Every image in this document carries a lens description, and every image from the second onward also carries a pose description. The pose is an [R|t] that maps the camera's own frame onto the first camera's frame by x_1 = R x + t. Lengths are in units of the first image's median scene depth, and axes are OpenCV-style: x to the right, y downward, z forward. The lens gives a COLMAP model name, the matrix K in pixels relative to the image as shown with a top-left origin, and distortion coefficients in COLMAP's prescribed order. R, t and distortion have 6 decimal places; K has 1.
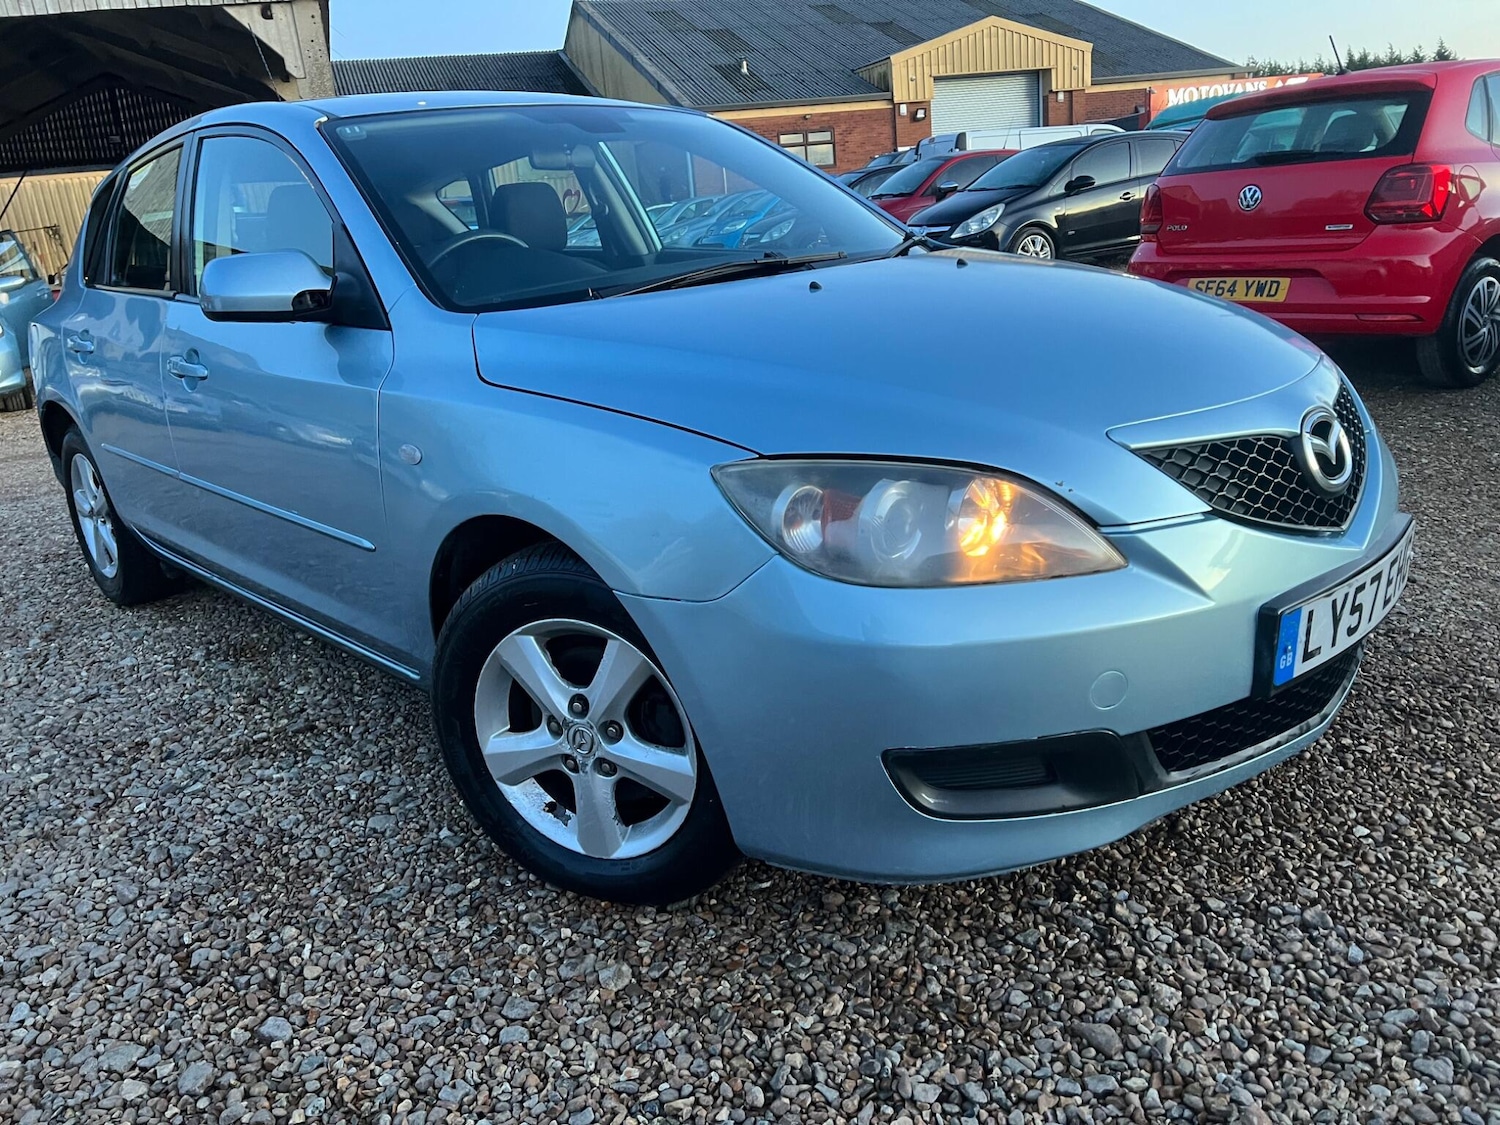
lens RADIAL K [[1114.3, 0, 742.4], [0, 1114.3, 553.5], [0, 0, 1]] dist [0.059345, -0.059028]
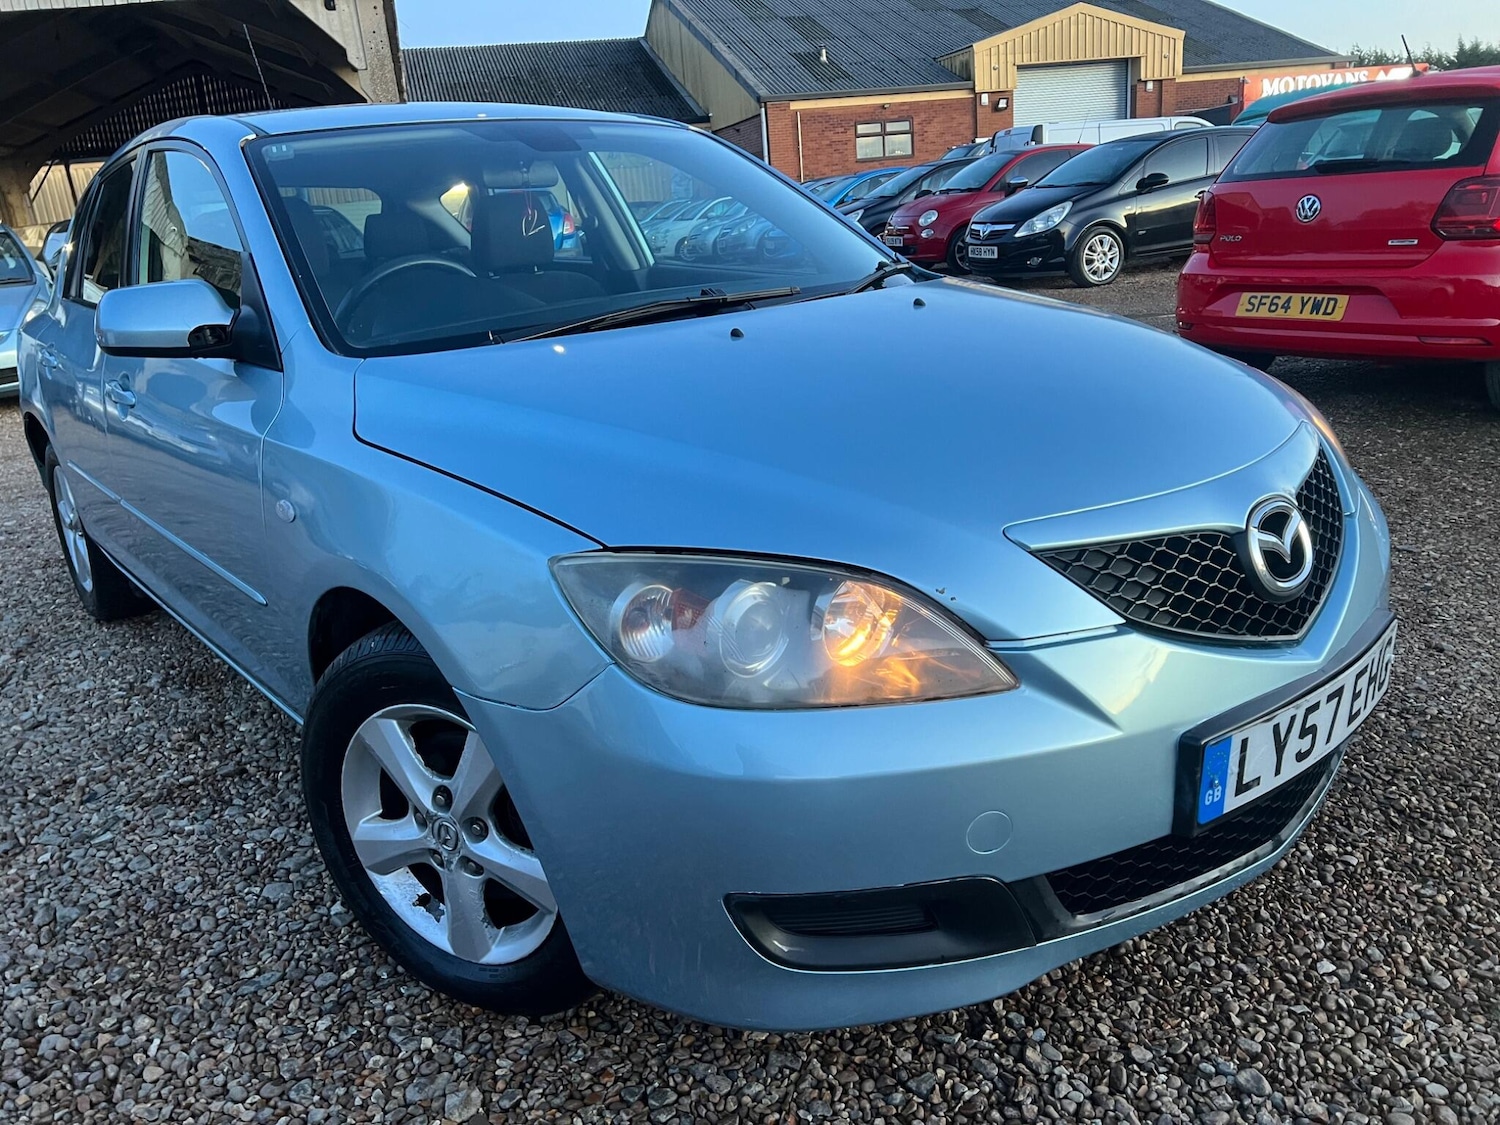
lens RADIAL K [[1114.3, 0, 754.6], [0, 1114.3, 556.8], [0, 0, 1]] dist [0.059345, -0.059028]
pose [[0.998026, 0.027643, -0.056386, 0.143608], [-0.026905, 0.999543, 0.013807, -0.074629], [0.056742, -0.012262, 0.998314, 0.097596]]
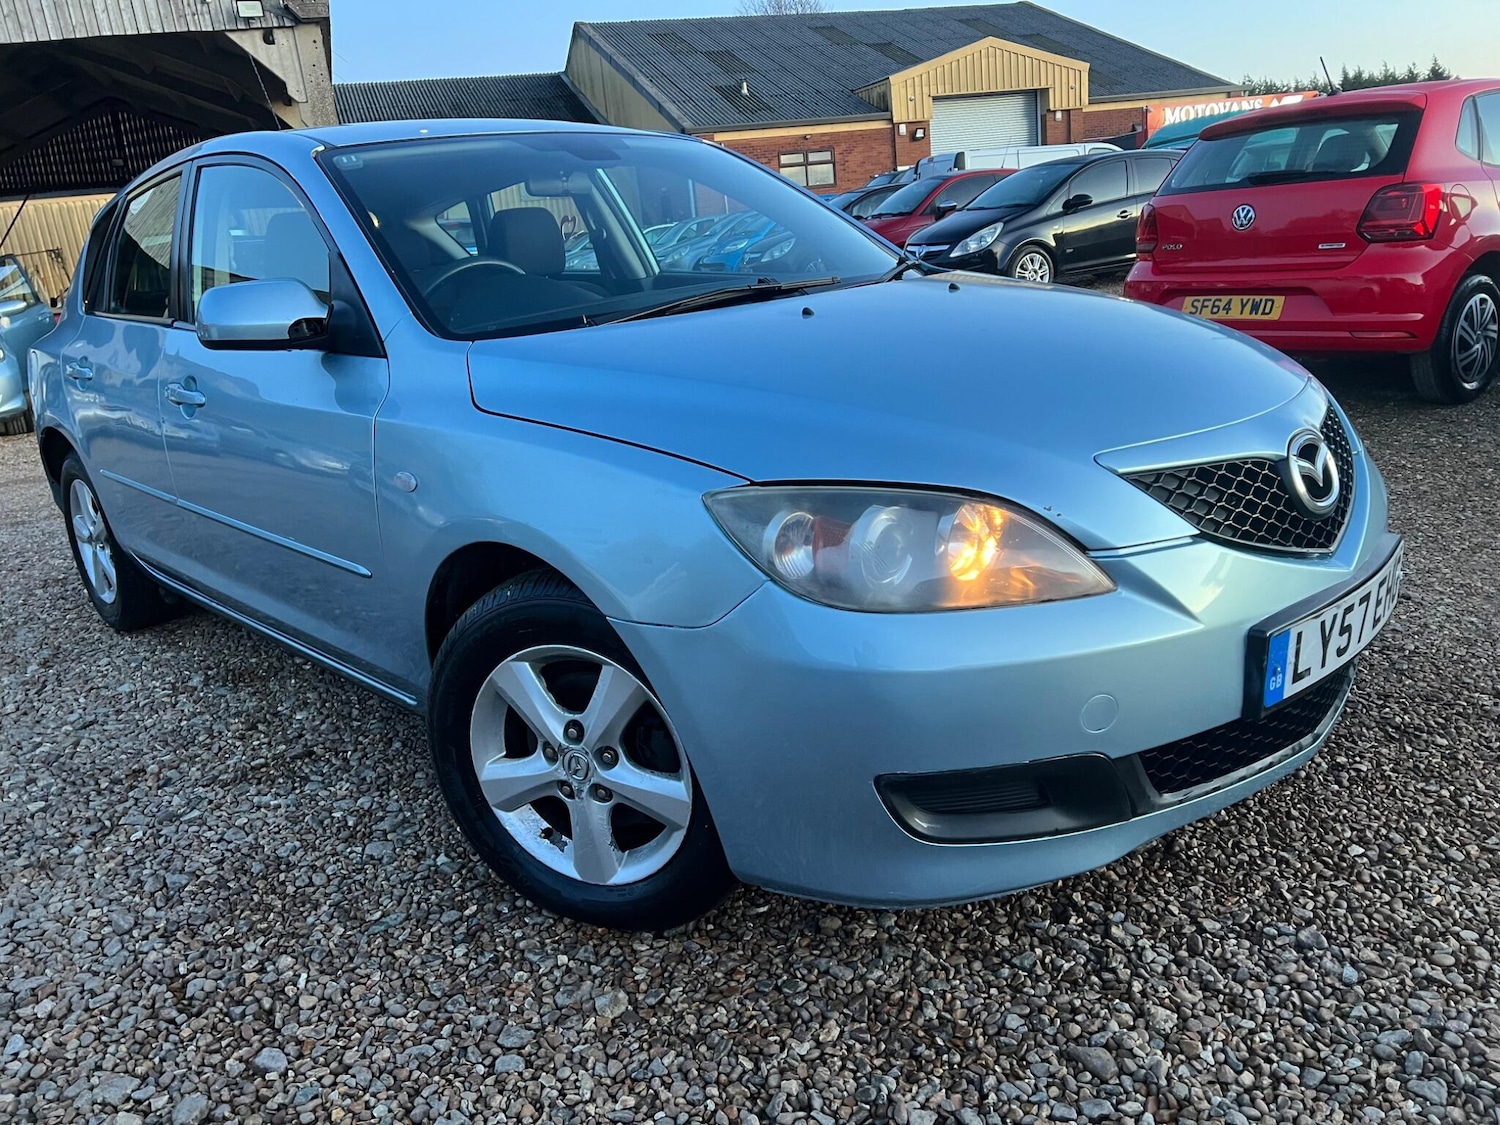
lens RADIAL K [[1114.3, 0, 751.9], [0, 1114.3, 552.7], [0, 0, 1]] dist [0.059345, -0.059028]
pose [[0.999963, -0.007236, 0.004698, 0.008596], [0.007310, 0.999849, -0.015753, -0.006530], [-0.004584, 0.015787, 0.999865, -0.004763]]
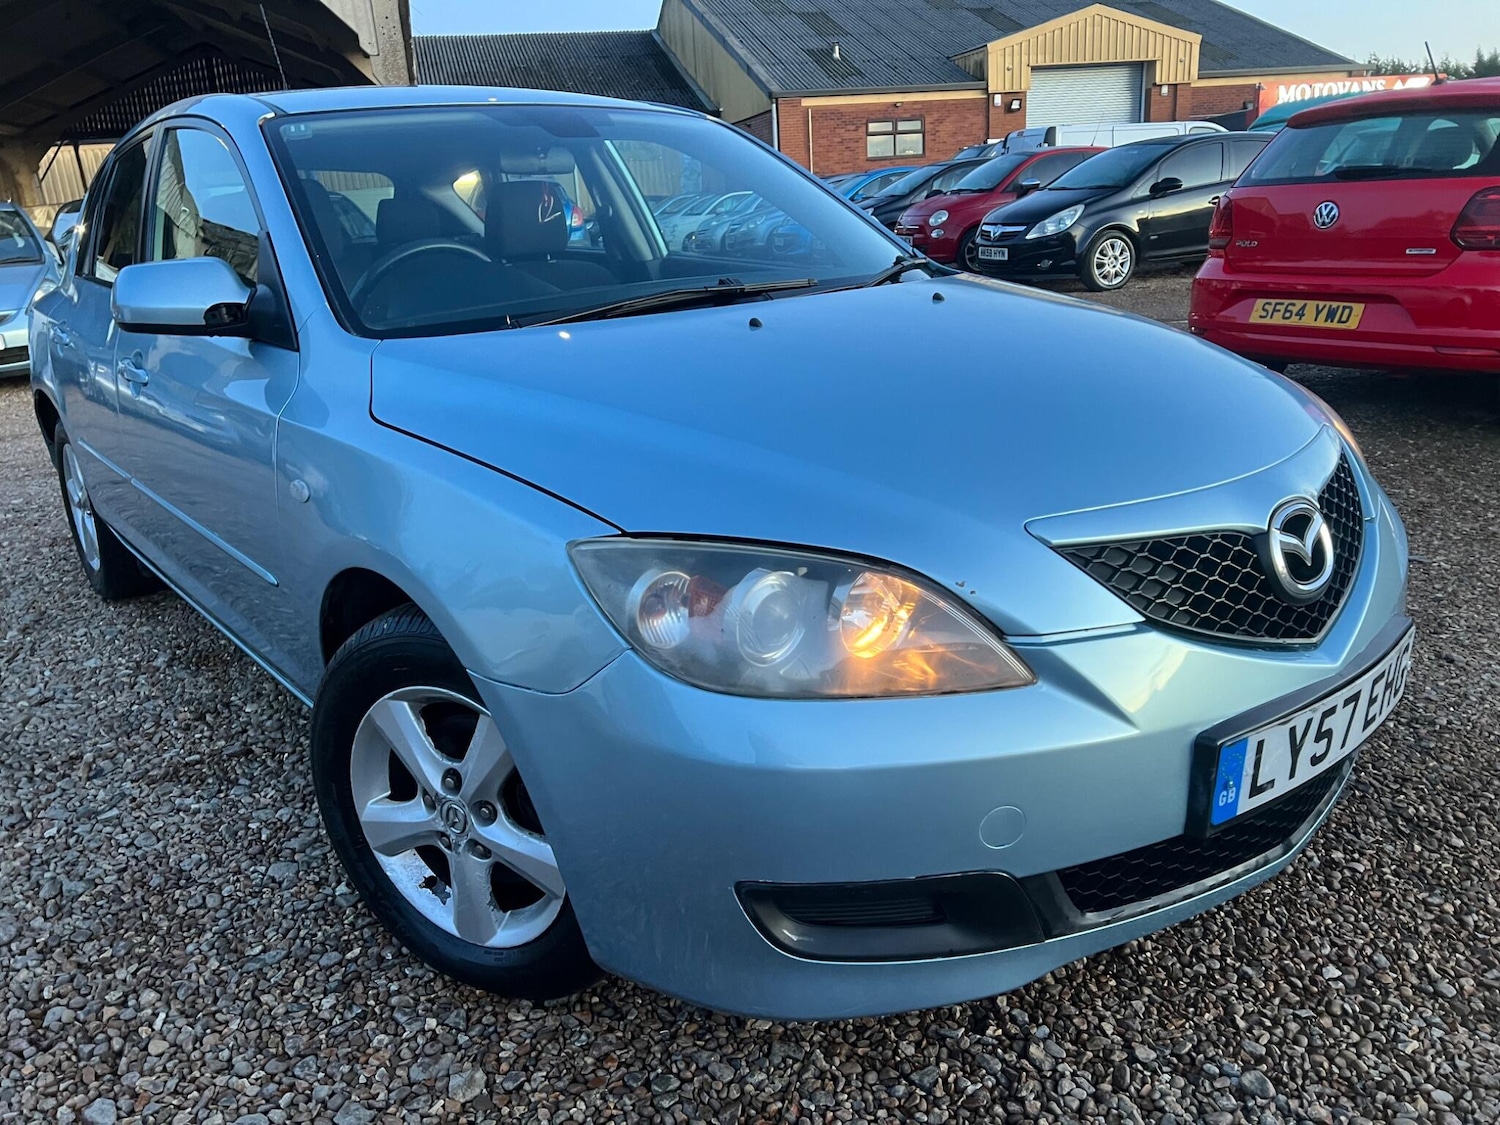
lens RADIAL K [[1114.3, 0, 747.4], [0, 1114.3, 569.2], [0, 0, 1]] dist [0.059345, -0.059028]
pose [[0.996718, 0.052526, -0.061605, 0.132067], [-0.050985, 0.998353, 0.026321, -0.067868], [0.062886, -0.023094, 0.997753, 0.099902]]
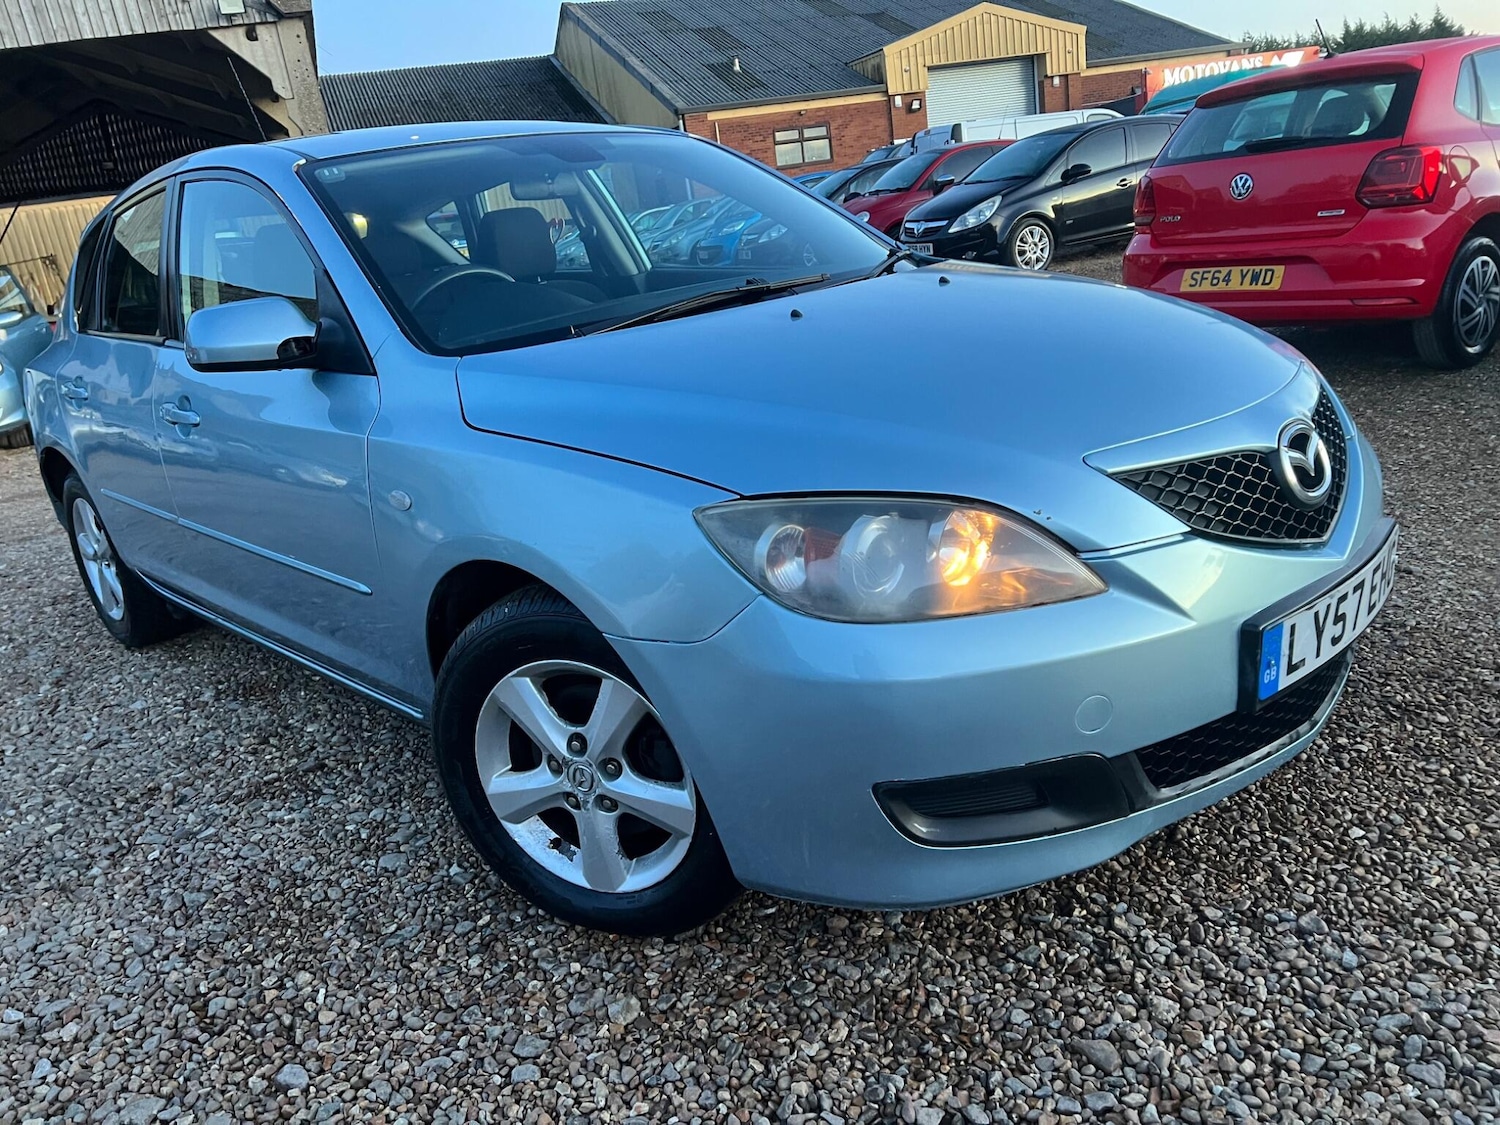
lens RADIAL K [[1114.3, 0, 756.9], [0, 1114.3, 570.0], [0, 0, 1]] dist [0.059345, -0.059028]
pose [[0.999091, -0.042631, -0.000790, 0.021756], [0.042638, 0.998965, 0.015835, -0.028413], [0.000114, -0.015854, 0.999874, -0.008382]]
